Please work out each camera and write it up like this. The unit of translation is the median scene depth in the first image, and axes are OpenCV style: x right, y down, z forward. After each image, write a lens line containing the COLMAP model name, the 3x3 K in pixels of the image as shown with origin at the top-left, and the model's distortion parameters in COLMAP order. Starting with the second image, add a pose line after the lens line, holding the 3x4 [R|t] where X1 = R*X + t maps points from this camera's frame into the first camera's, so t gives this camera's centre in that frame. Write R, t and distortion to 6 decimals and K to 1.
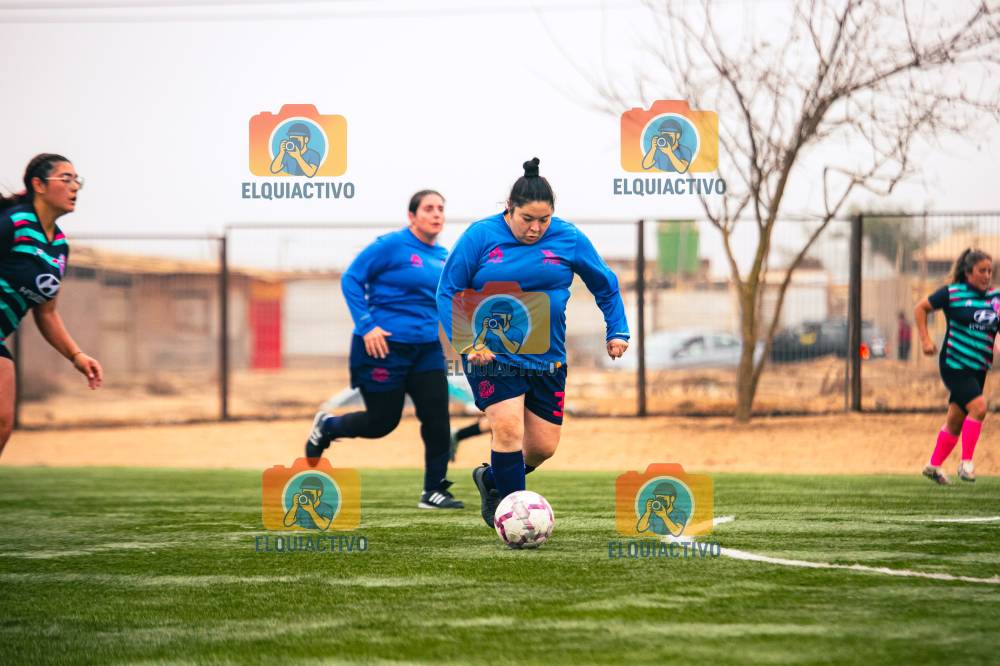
lens RADIAL K [[5231.2, 0, 504.9], [0, 5231.2, 371.4], [0, 0, 1]] dist [1.112553, 13.237737]
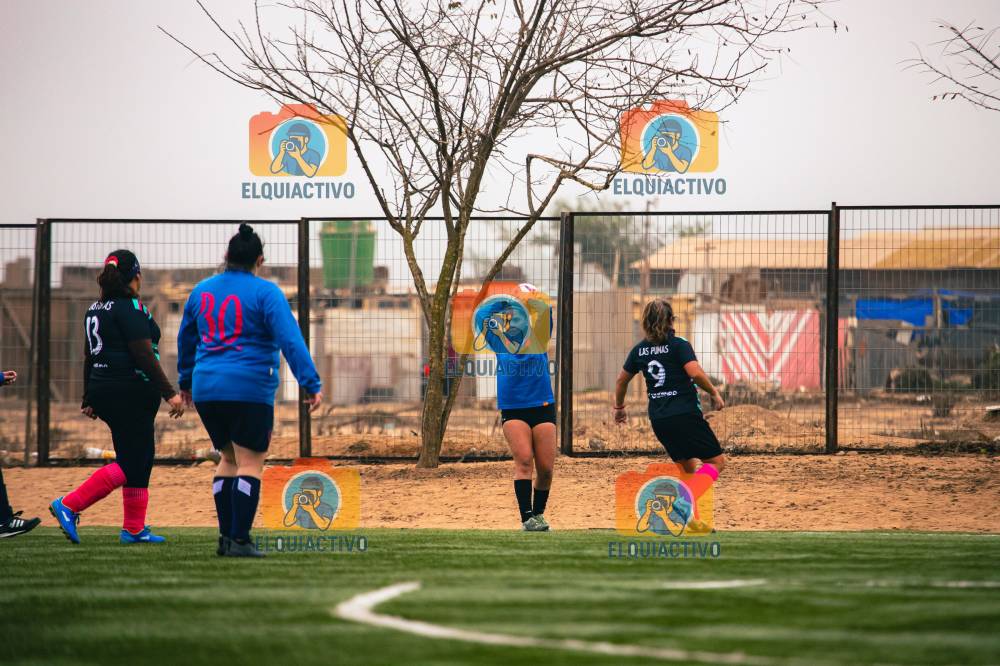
lens RADIAL K [[5231.2, 0, 504.9], [0, 5231.2, 371.4], [0, 0, 1]] dist [1.112553, 13.237737]
pose [[0.997698, -0.001283, 0.067805, 0.001737], [0.002164, 0.999914, -0.012915, 0.005295], [-0.067782, 0.013032, 0.997615, 0.186190]]
